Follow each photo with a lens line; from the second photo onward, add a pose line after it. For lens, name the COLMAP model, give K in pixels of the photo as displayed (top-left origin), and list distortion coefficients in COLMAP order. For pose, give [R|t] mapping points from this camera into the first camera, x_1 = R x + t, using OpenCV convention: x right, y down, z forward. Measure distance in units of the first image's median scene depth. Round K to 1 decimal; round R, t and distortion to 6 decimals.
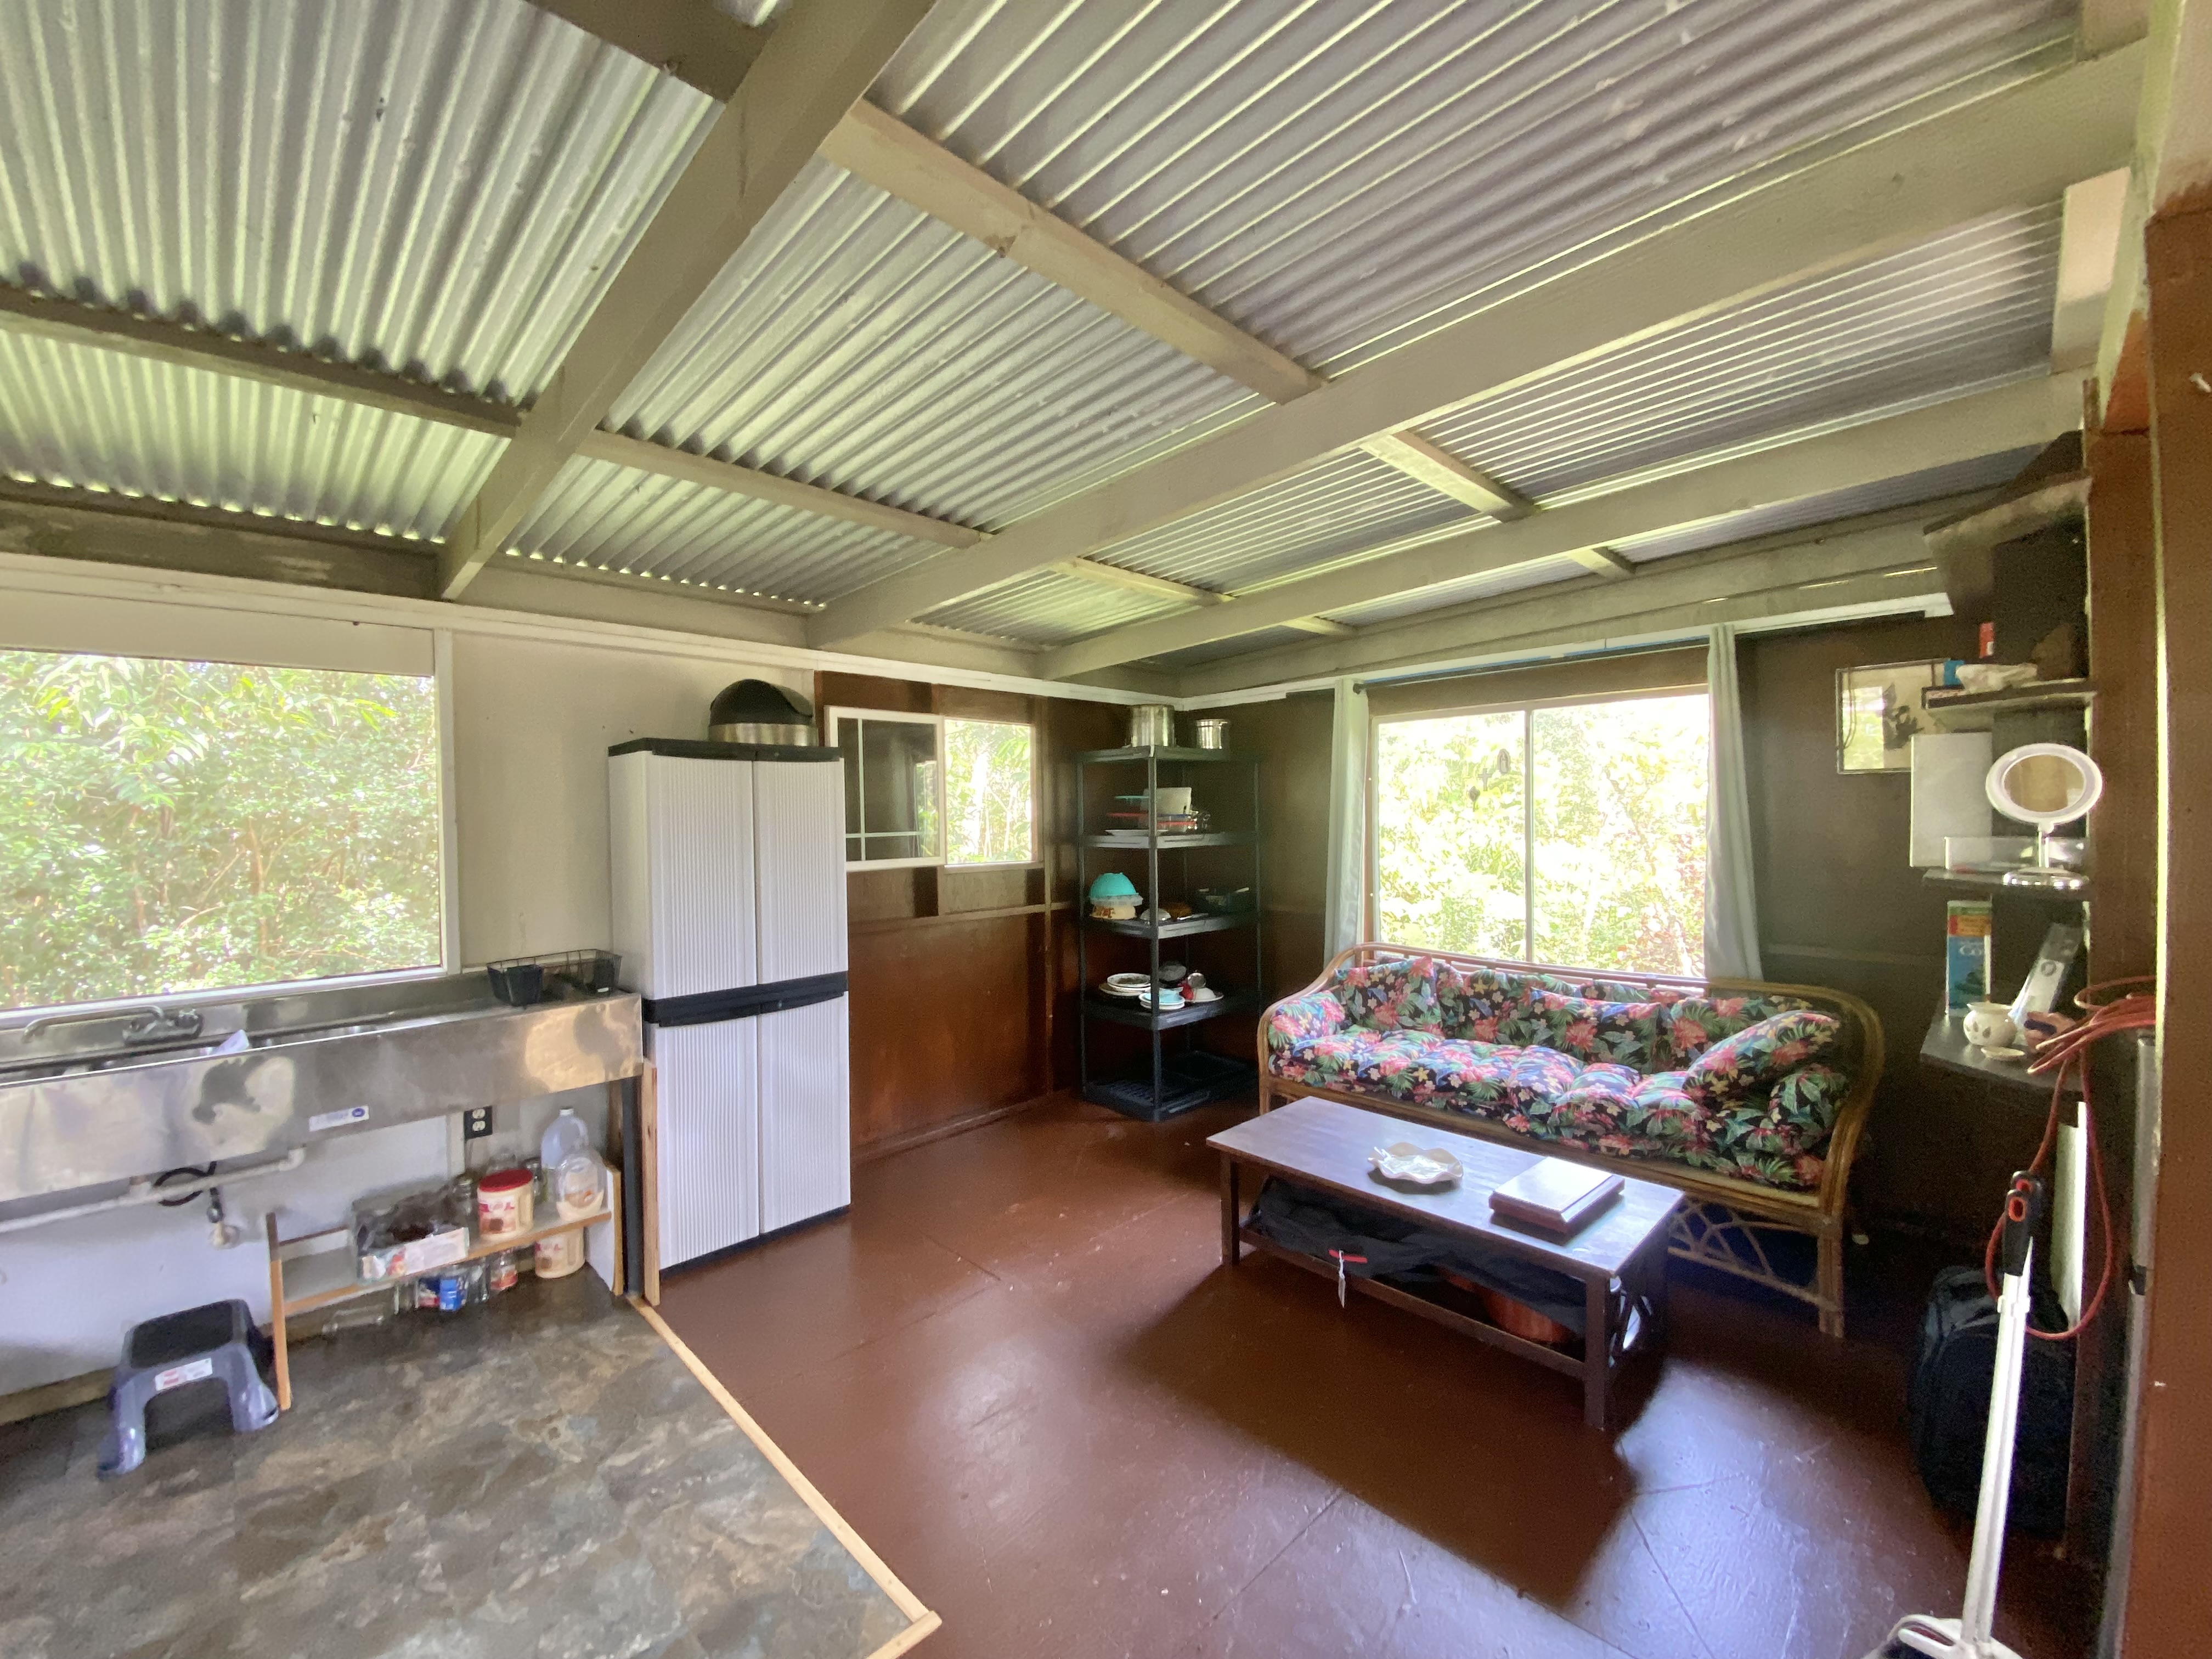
lens RADIAL K [[890.9, 0, 1076.8], [0, 890.9, 824.9], [0, 0, 1]] dist [0.013530, -0.017408]
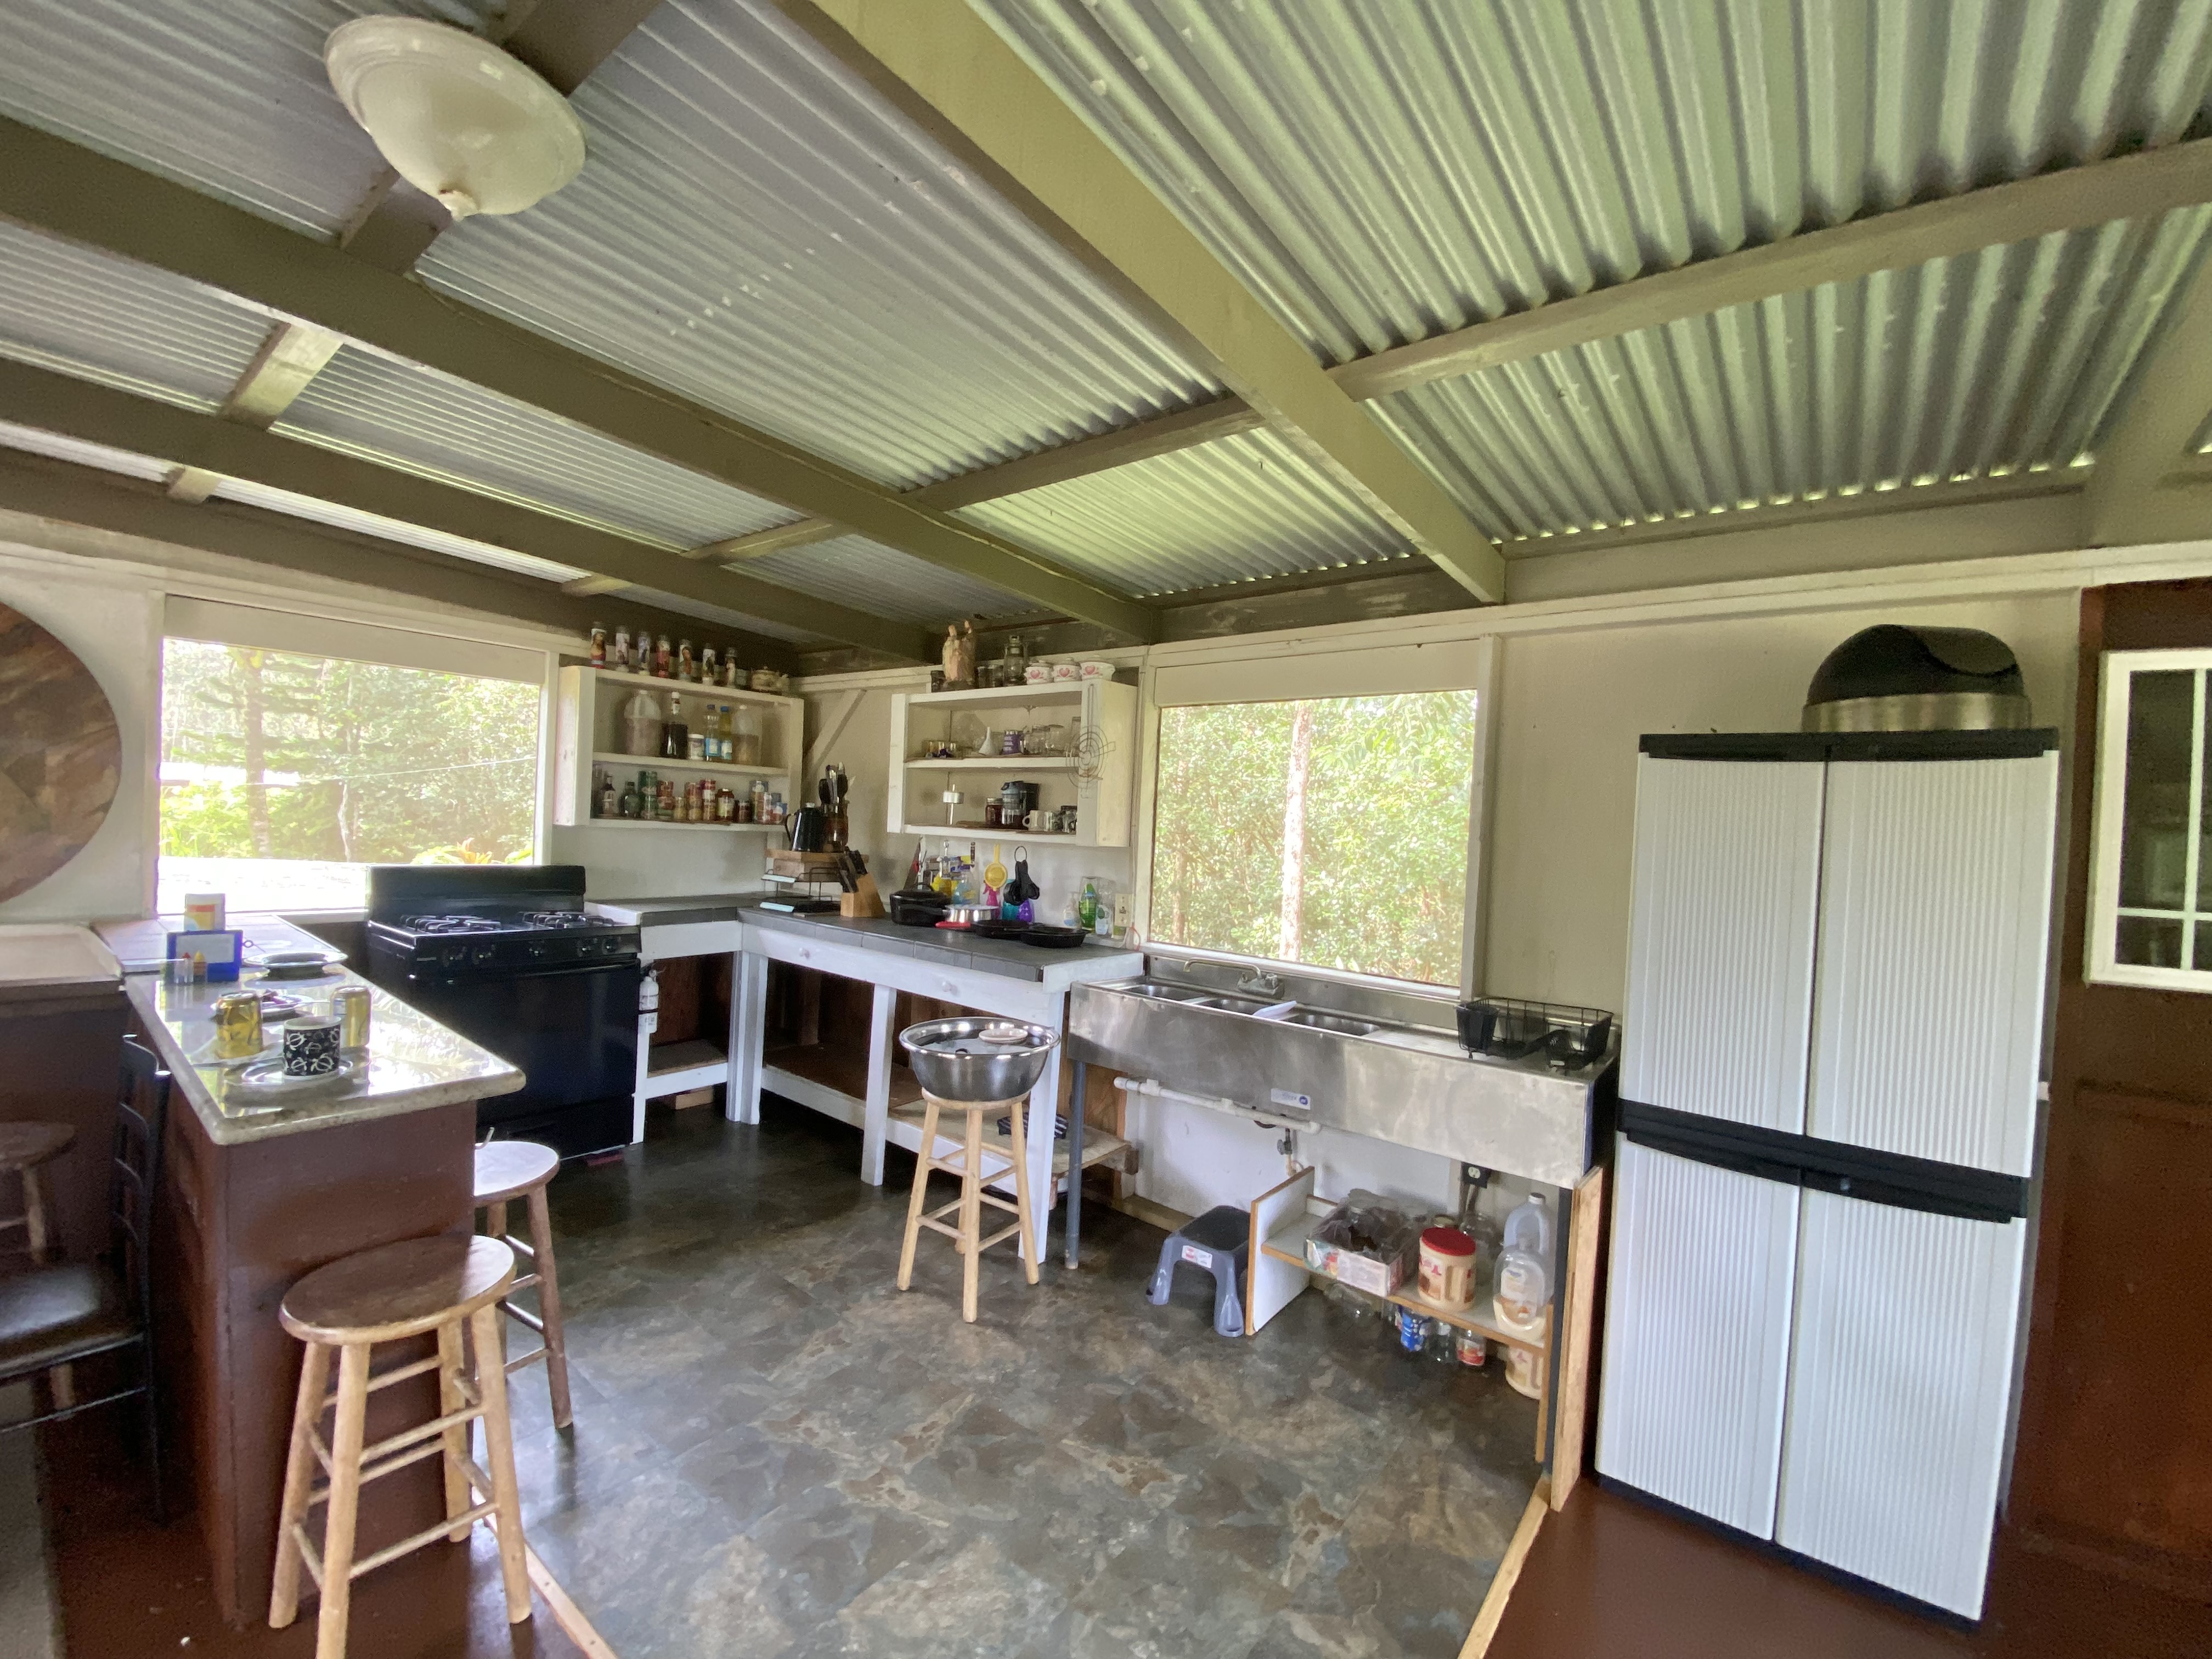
lens RADIAL K [[888.9, 0, 1120.4], [0, 888.9, 835.0], [0, 0, 1]] dist [0.018883, -0.018347]
pose [[0.157942, 0.032965, -0.986898, 0.159944], [-0.067059, 0.997493, 0.022587, -0.003987], [0.985169, 0.062613, 0.159757, 0.465436]]
